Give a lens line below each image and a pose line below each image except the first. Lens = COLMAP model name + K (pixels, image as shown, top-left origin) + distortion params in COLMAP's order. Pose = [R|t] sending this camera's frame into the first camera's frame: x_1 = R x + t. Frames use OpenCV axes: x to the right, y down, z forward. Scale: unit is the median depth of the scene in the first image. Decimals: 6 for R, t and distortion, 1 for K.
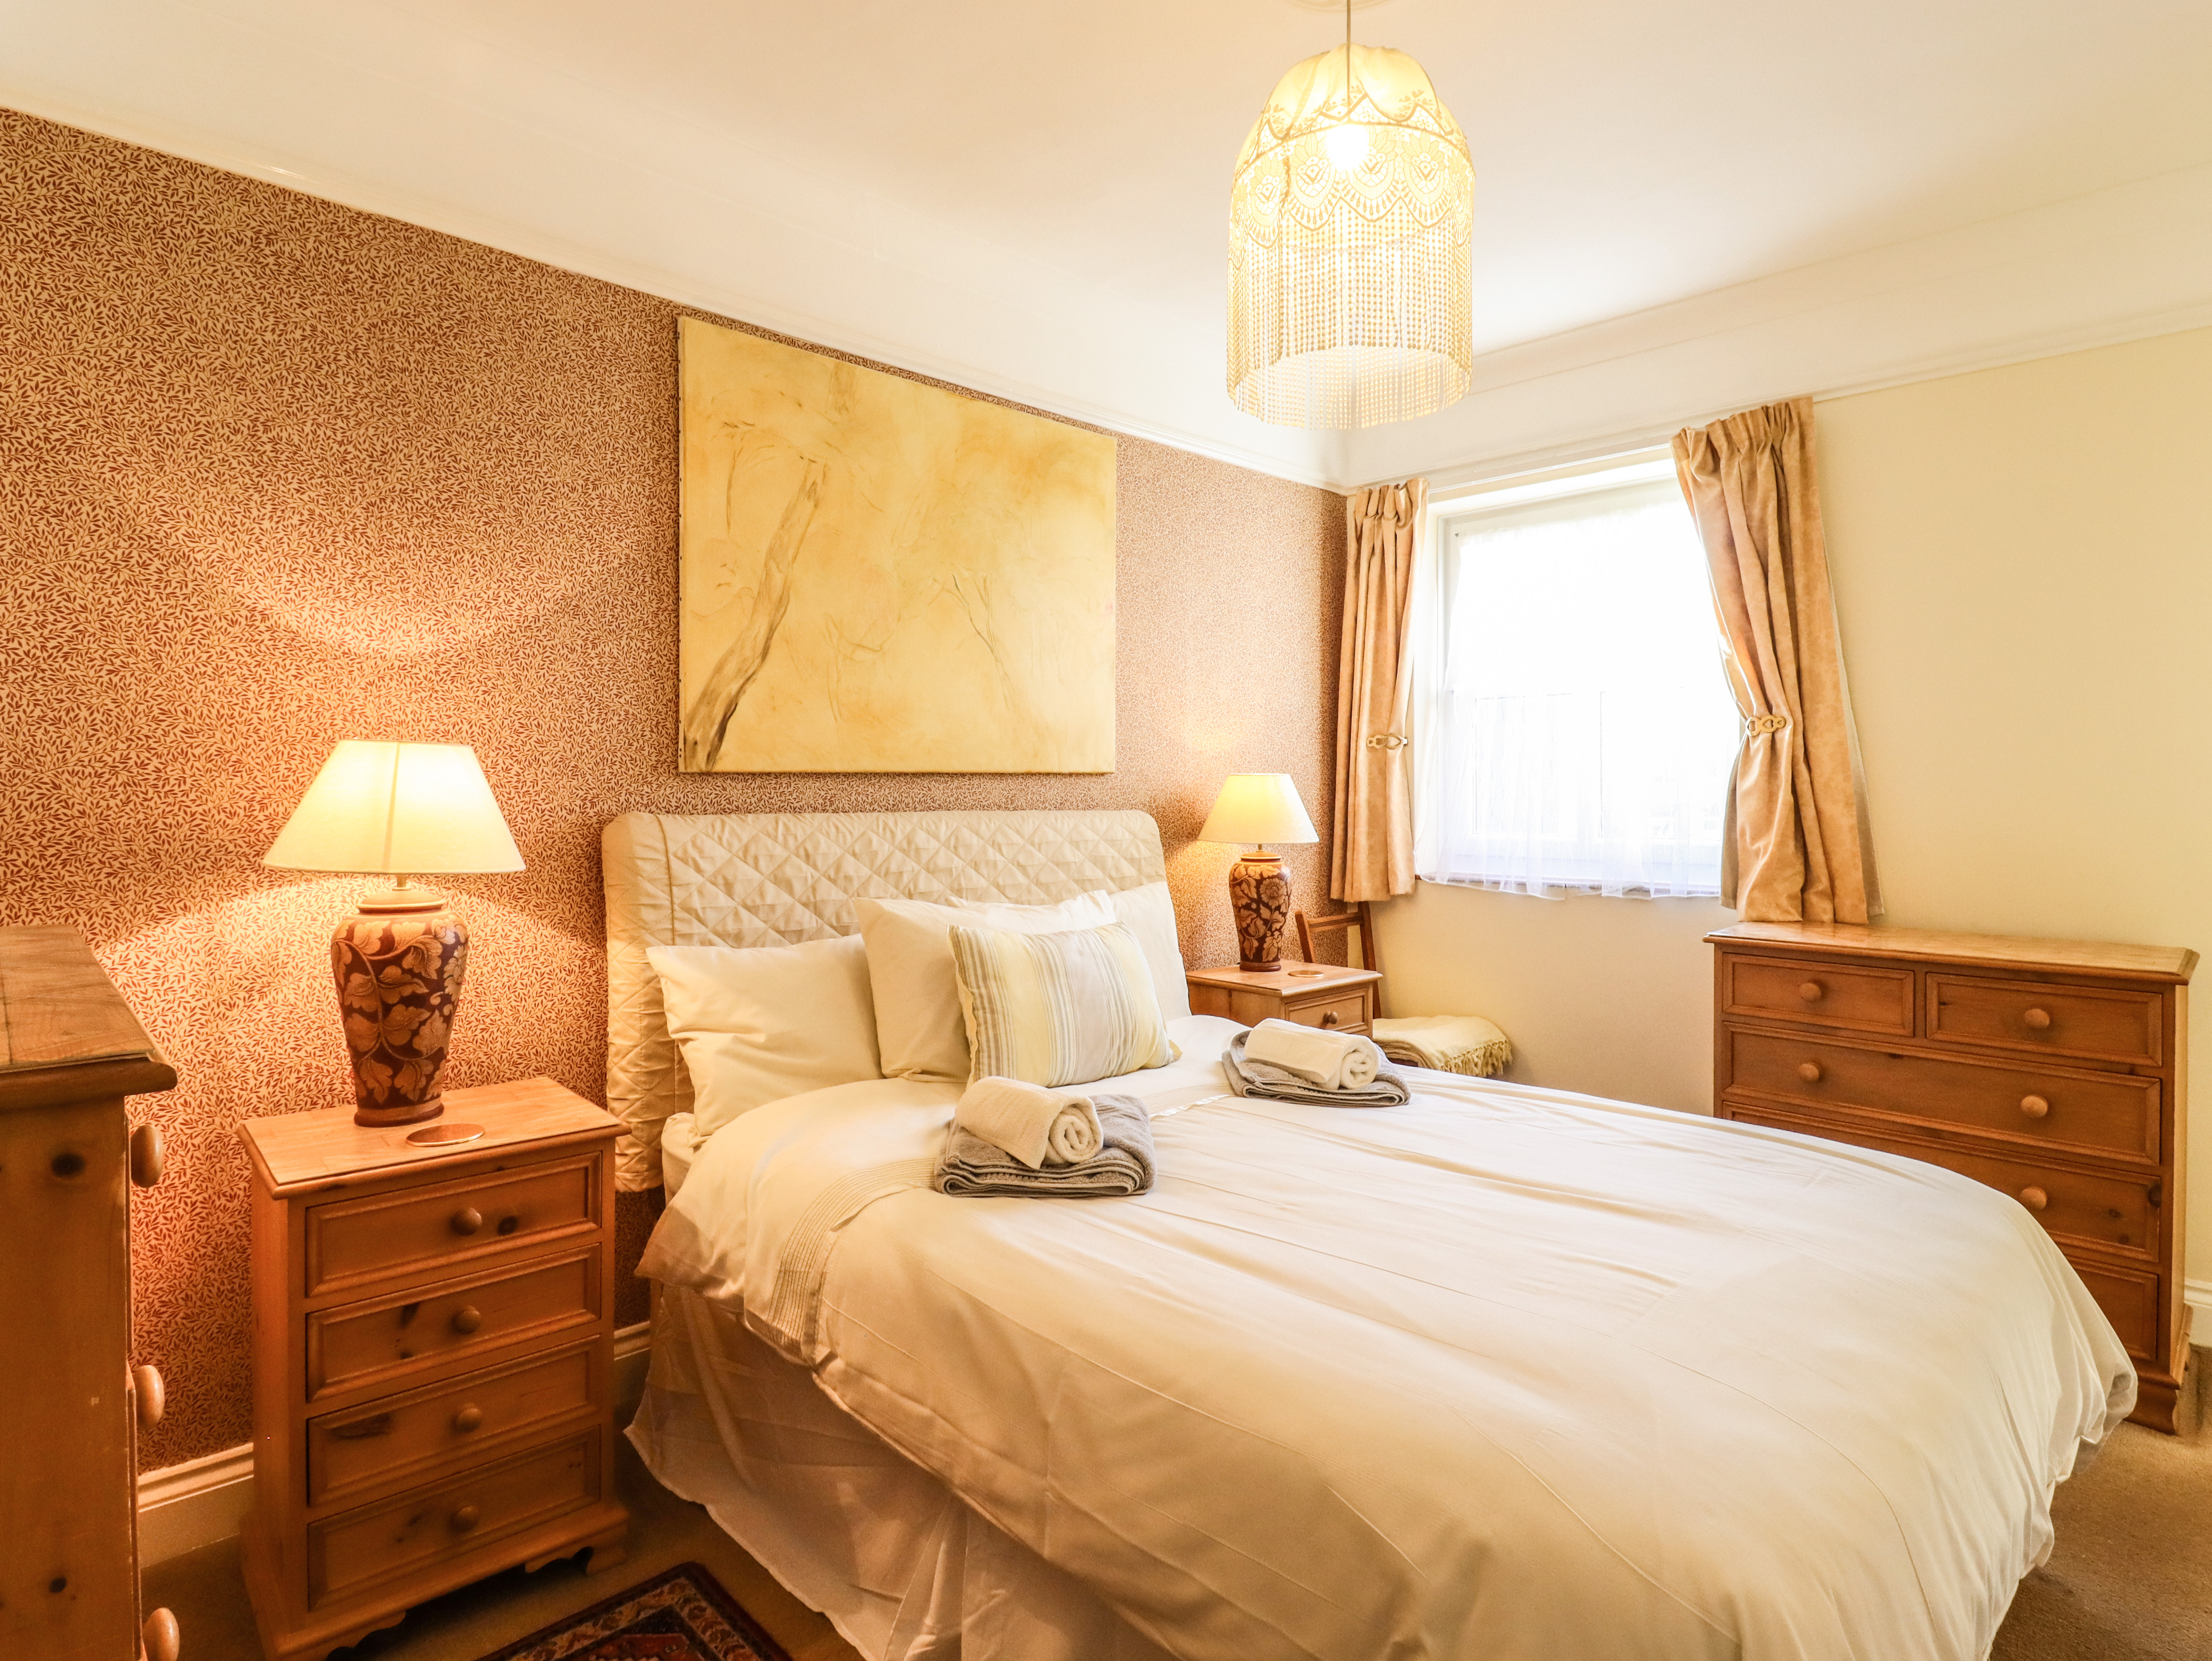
lens RADIAL K [[1441.5, 0, 1106.2], [0, 1441.5, 775.0], [0, 0, 1]] dist [0.002097, -0.035939]
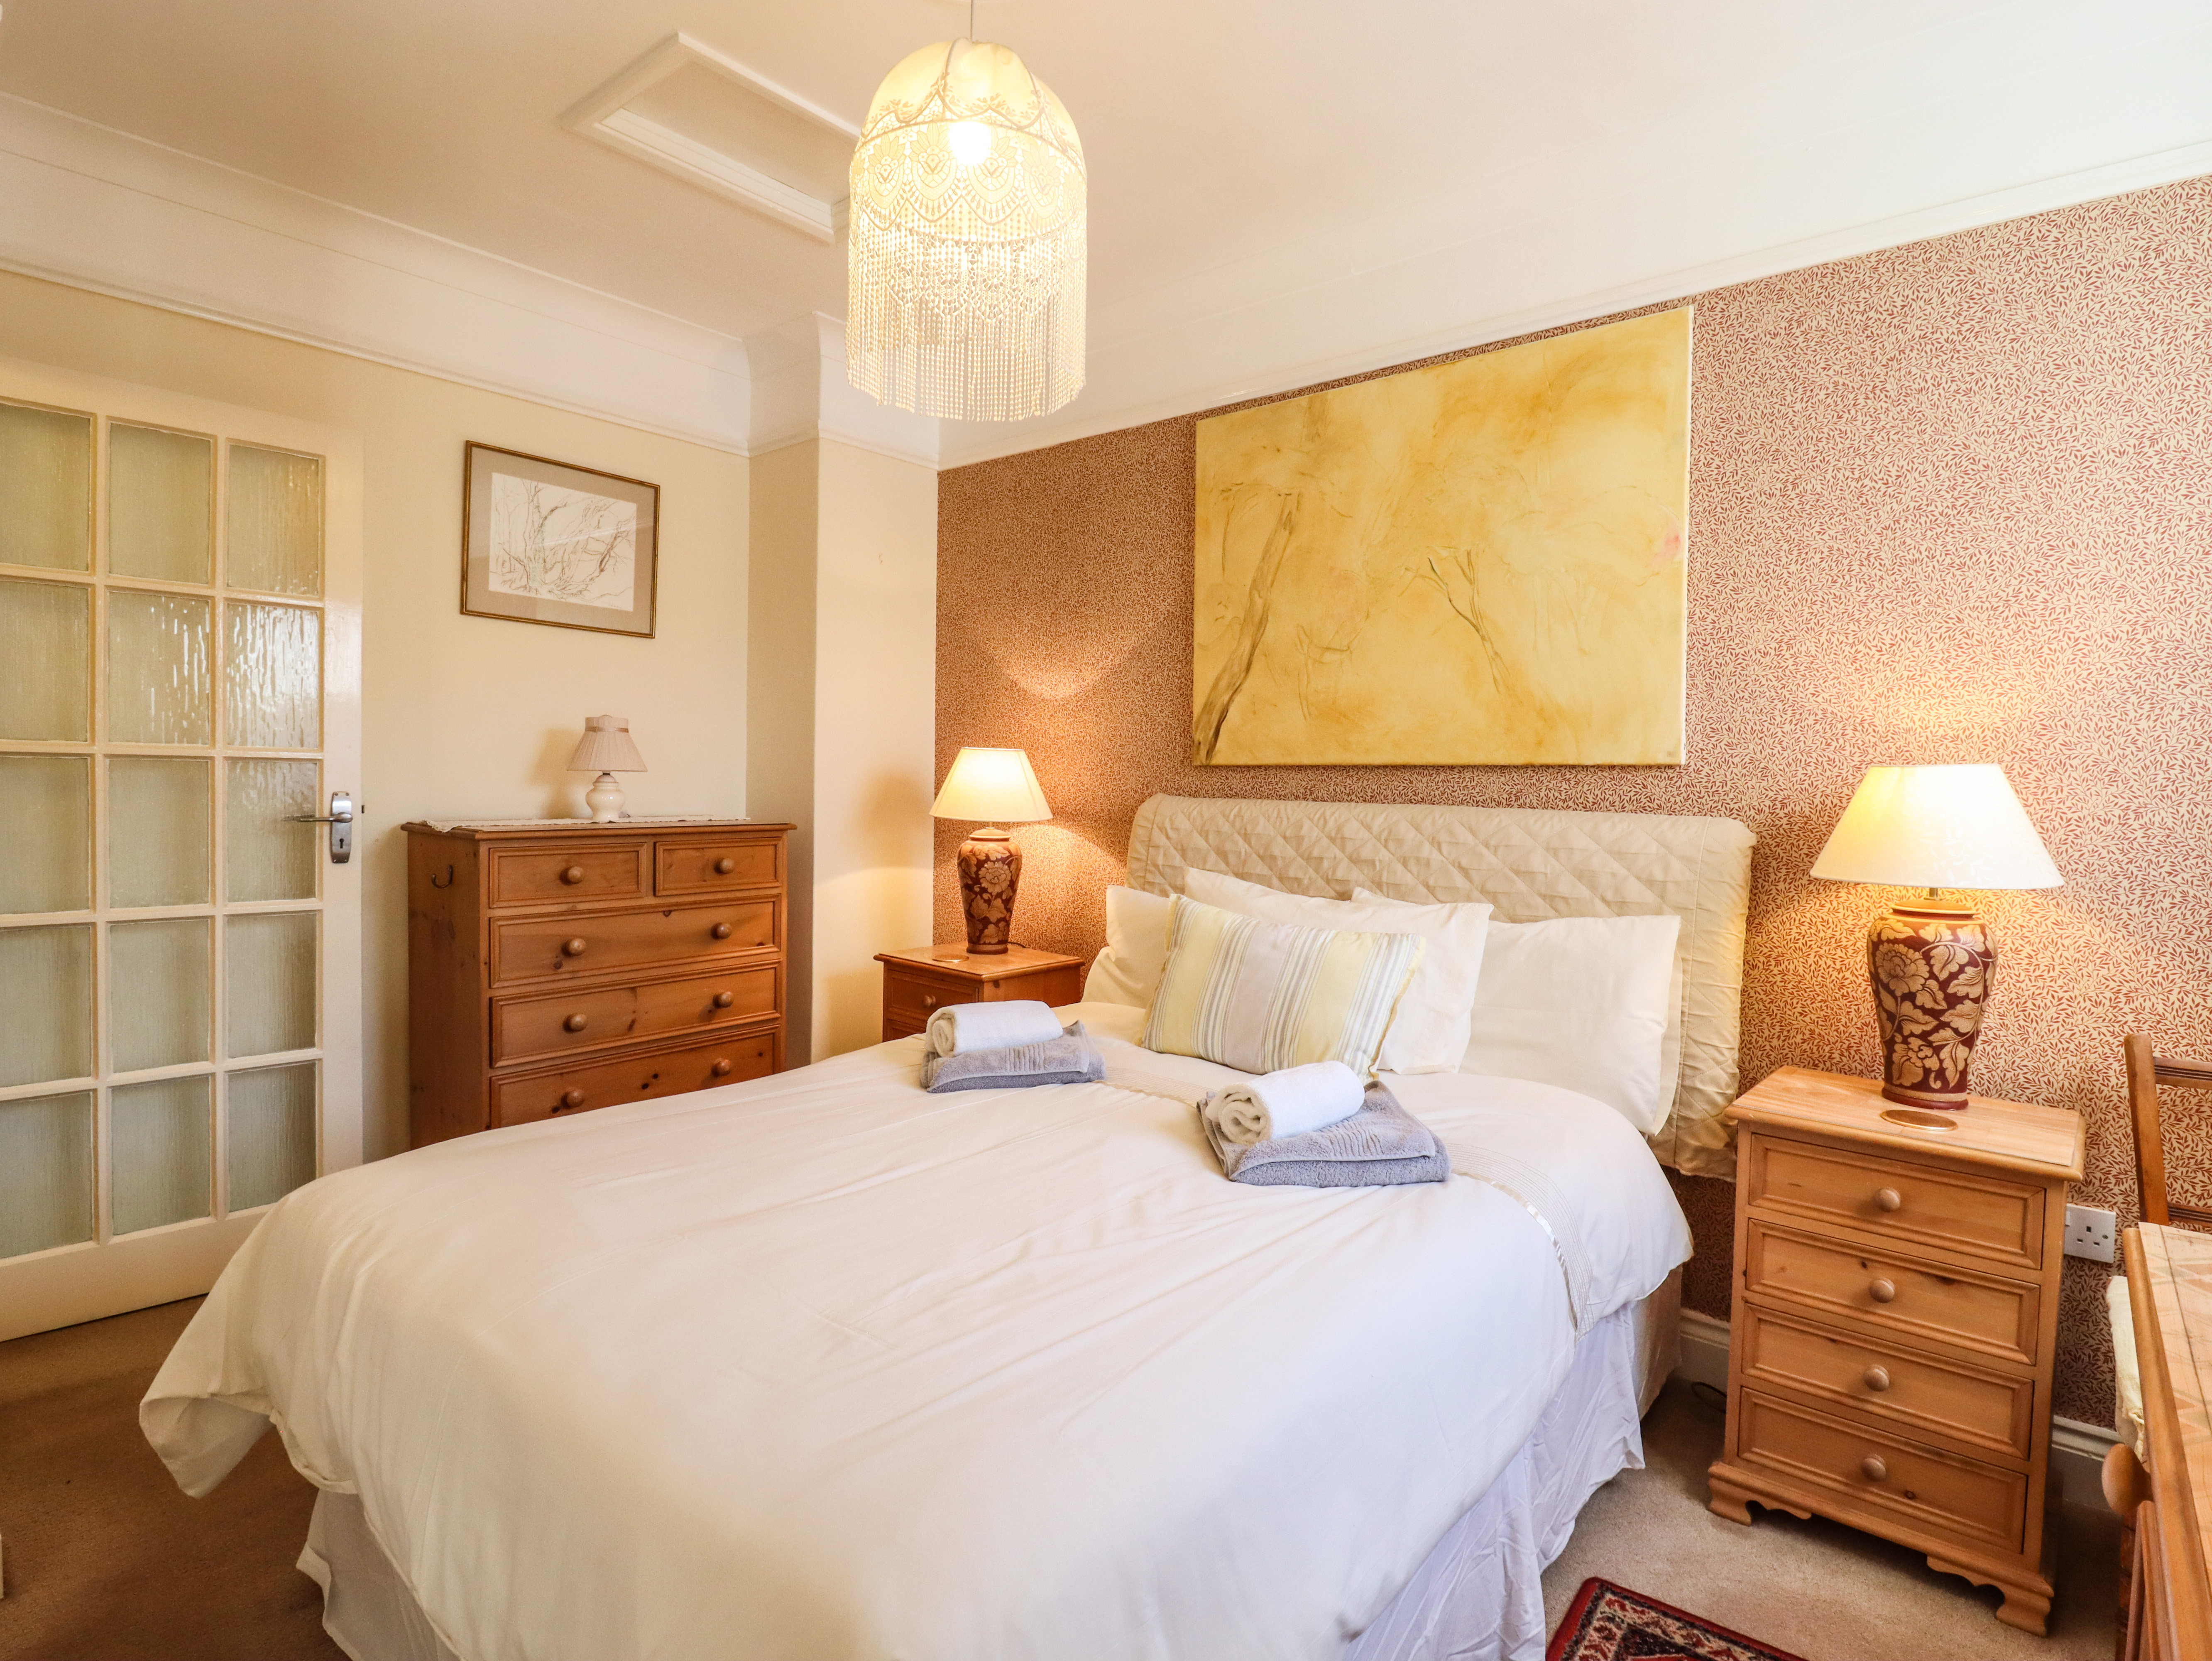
lens RADIAL K [[1156.6, 0, 1115.9], [0, 1156.6, 814.9], [0, 0, 1]] dist [0.004628, -0.016960]
pose [[0.001165, 0.030324, -0.999539, 0.698819], [-0.009466, 0.999496, 0.030312, 0.010846], [0.999955, 0.009426, 0.001452, 0.829632]]
